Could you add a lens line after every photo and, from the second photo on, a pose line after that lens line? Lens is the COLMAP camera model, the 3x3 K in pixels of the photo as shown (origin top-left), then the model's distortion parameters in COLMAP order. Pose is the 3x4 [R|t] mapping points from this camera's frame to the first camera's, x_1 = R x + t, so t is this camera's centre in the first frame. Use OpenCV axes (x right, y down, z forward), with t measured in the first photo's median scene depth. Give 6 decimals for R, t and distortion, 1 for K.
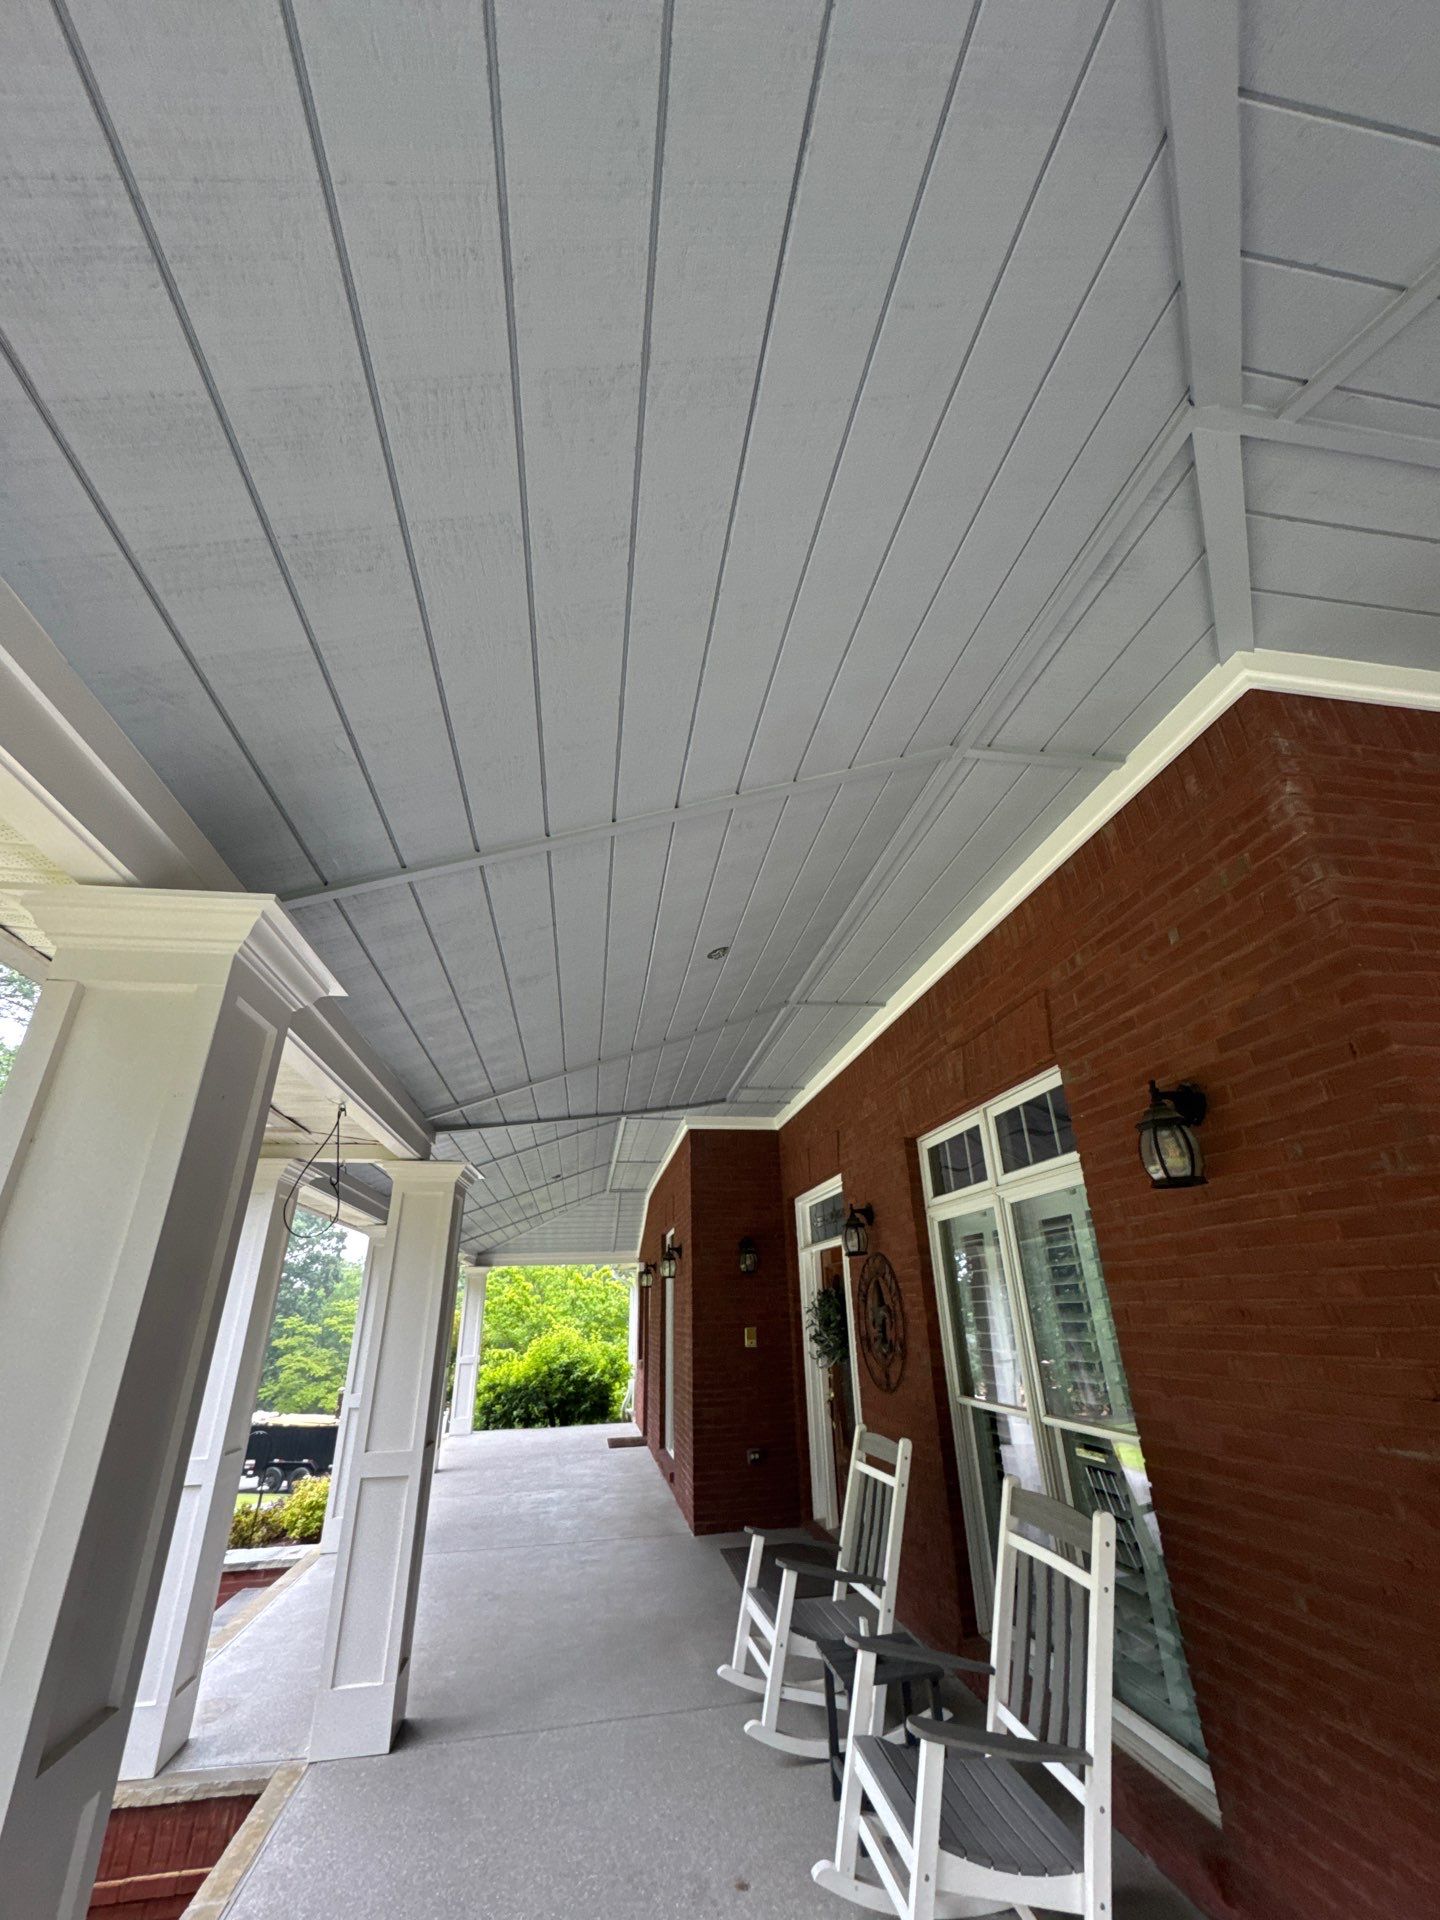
lens RADIAL K [[763.1, 0, 719.5], [0, 763.1, 961.6], [0, 0, 1]] dist [-0.002643, -0.000085]
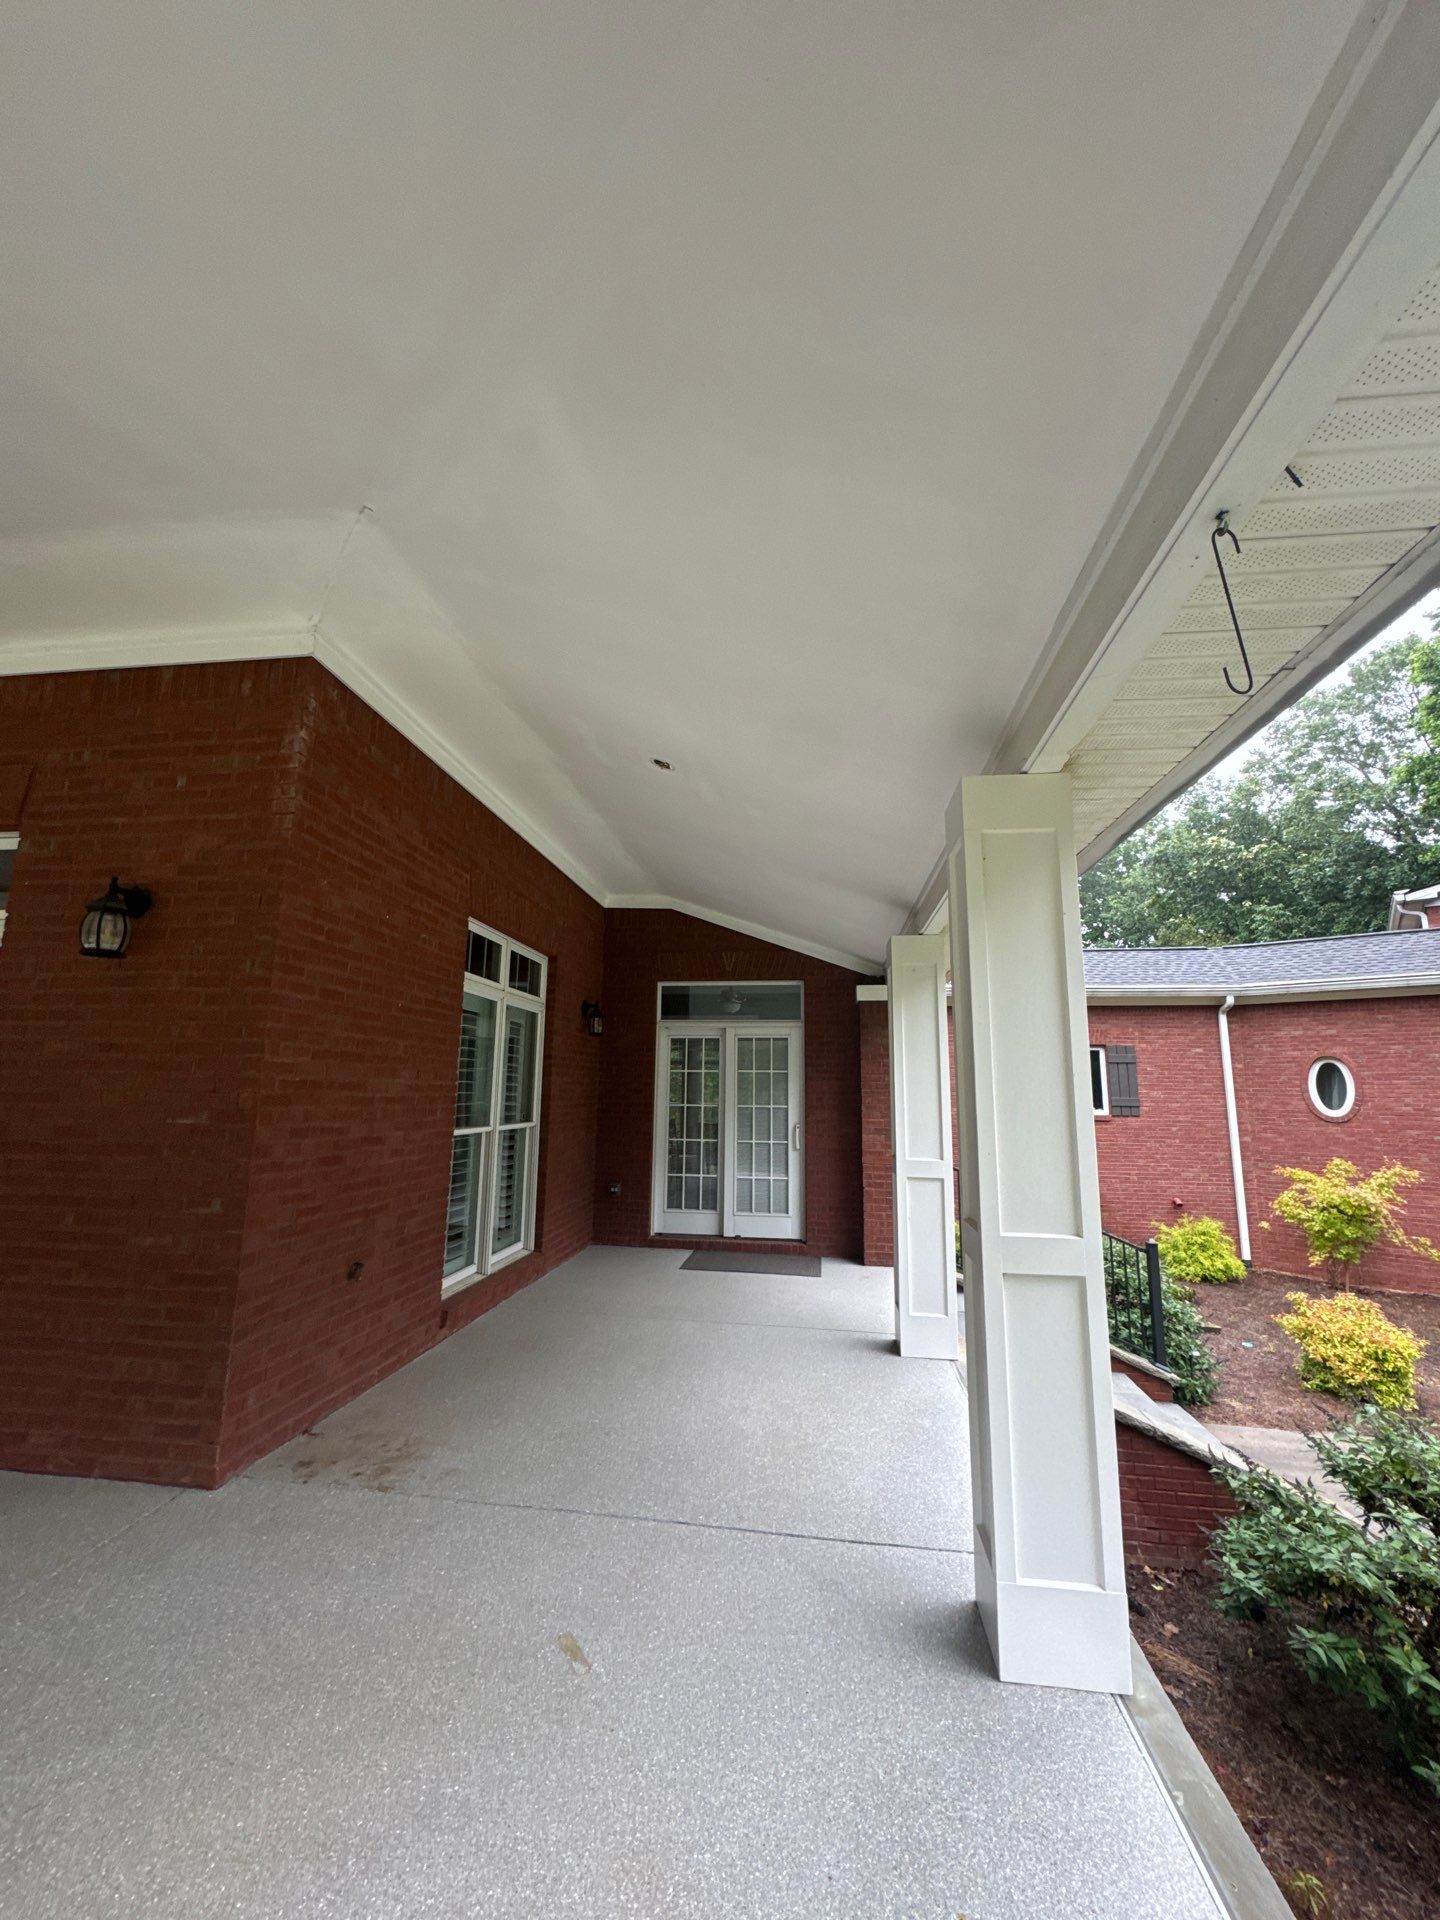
lens RADIAL K [[763.1, 0, 719.5], [0, 763.1, 961.6], [0, 0, 1]] dist [-0.002643, -0.000085]
pose [[0.285183, 0.188197, 0.939815, -0.138112], [-0.418502, 0.906576, -0.054548, -0.030601], [-0.862280, -0.377759, 0.337300, -0.155724]]
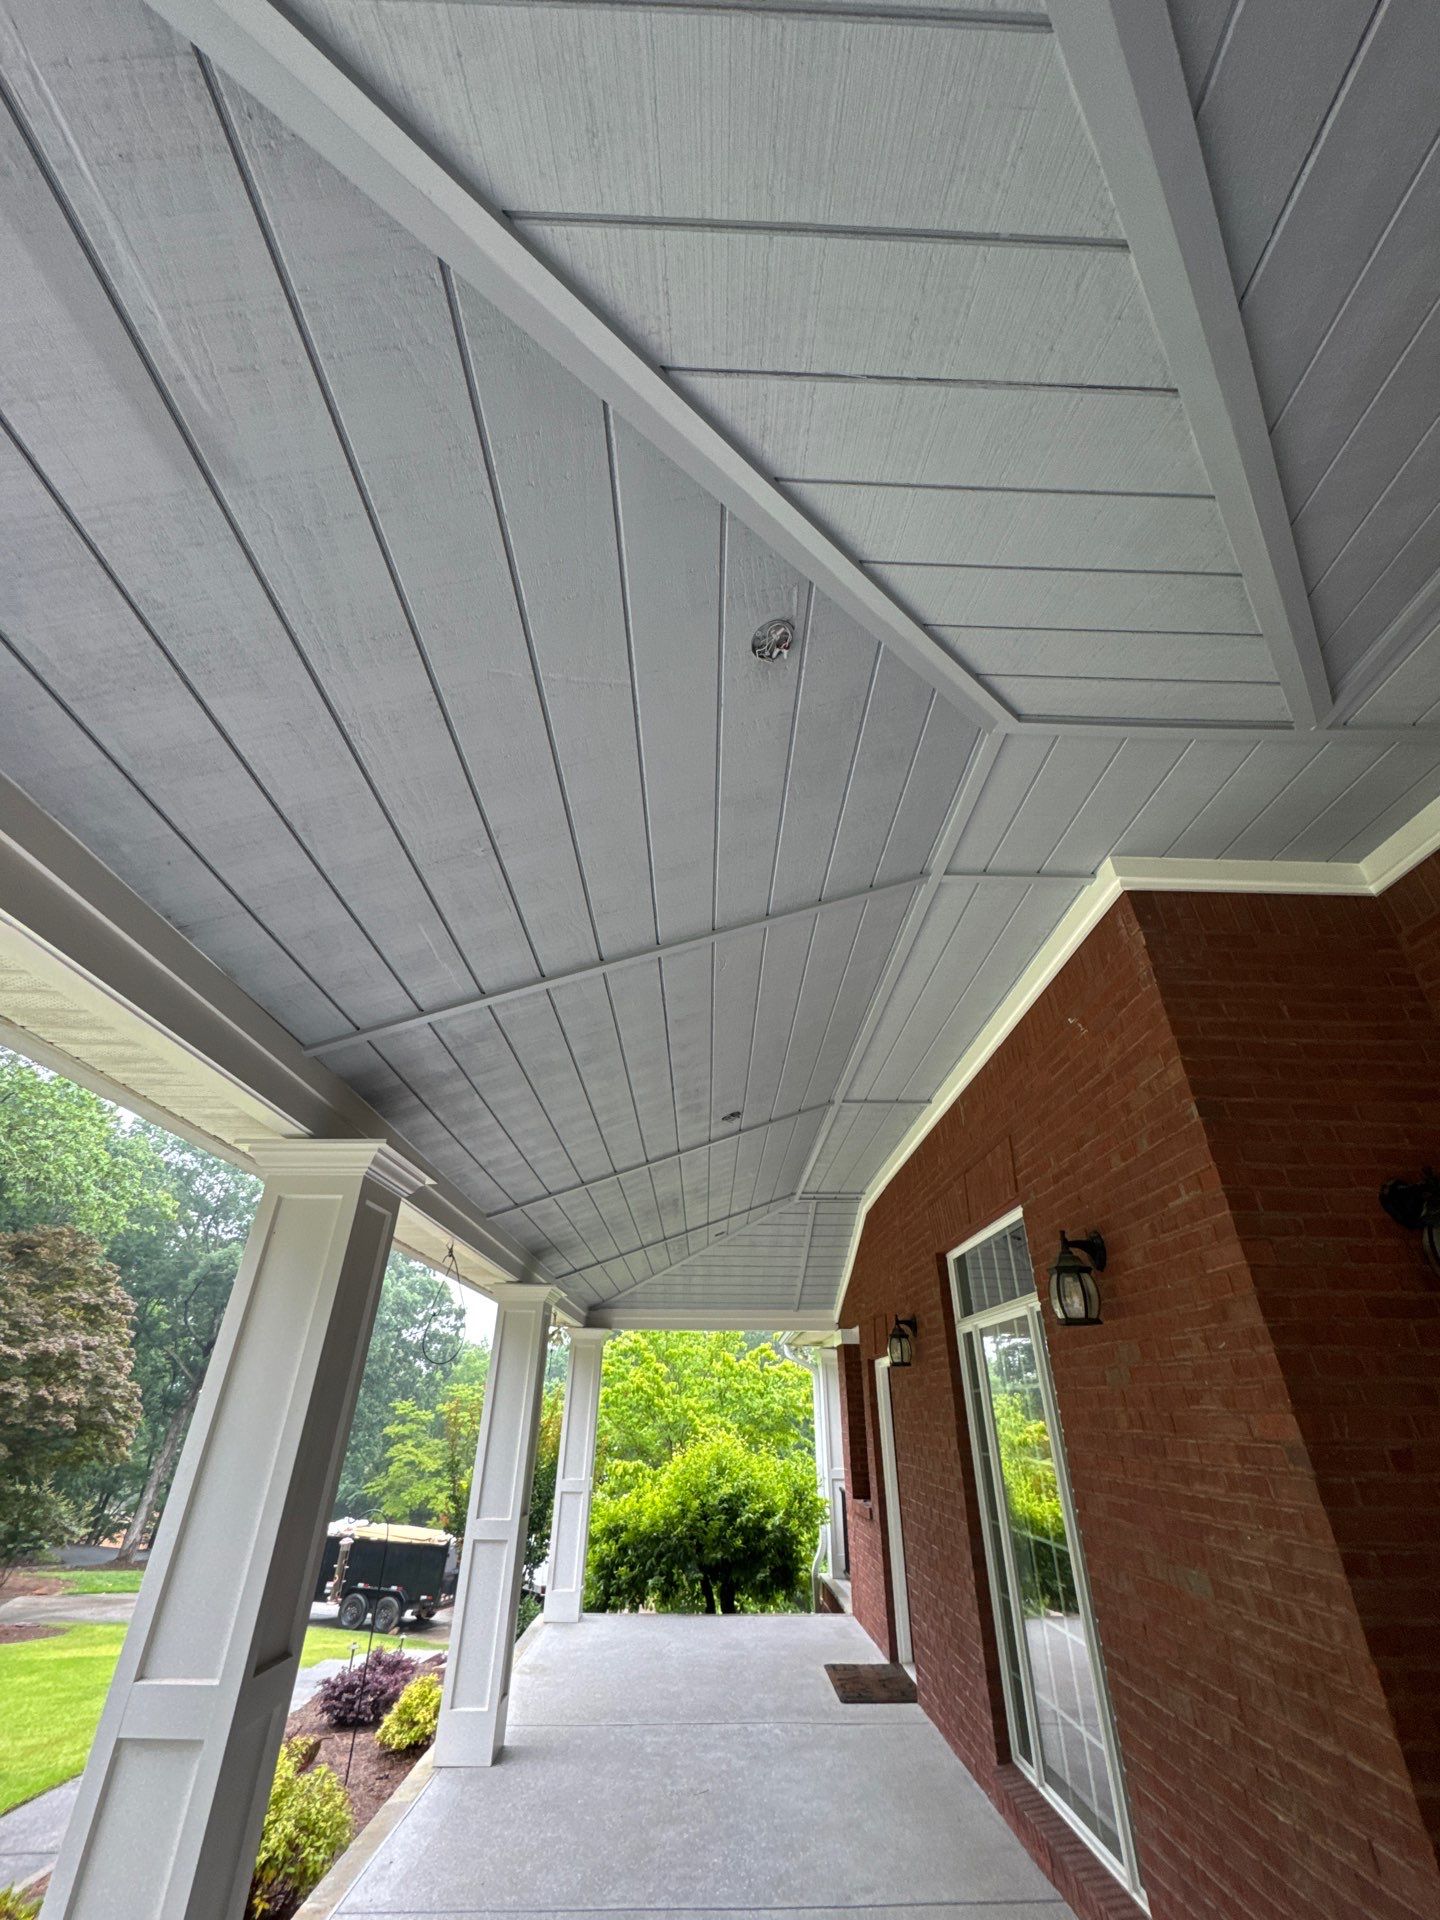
lens RADIAL K [[757.4, 0, 727.7], [0, 757.4, 966.0], [0, 0, 1]] dist [-0.002847, 0.000182]
pose [[0.989876, -0.039967, -0.136189, -0.236581], [0.026135, 0.994453, -0.101885, 0.378521], [0.139506, 0.097294, 0.985430, 0.827189]]
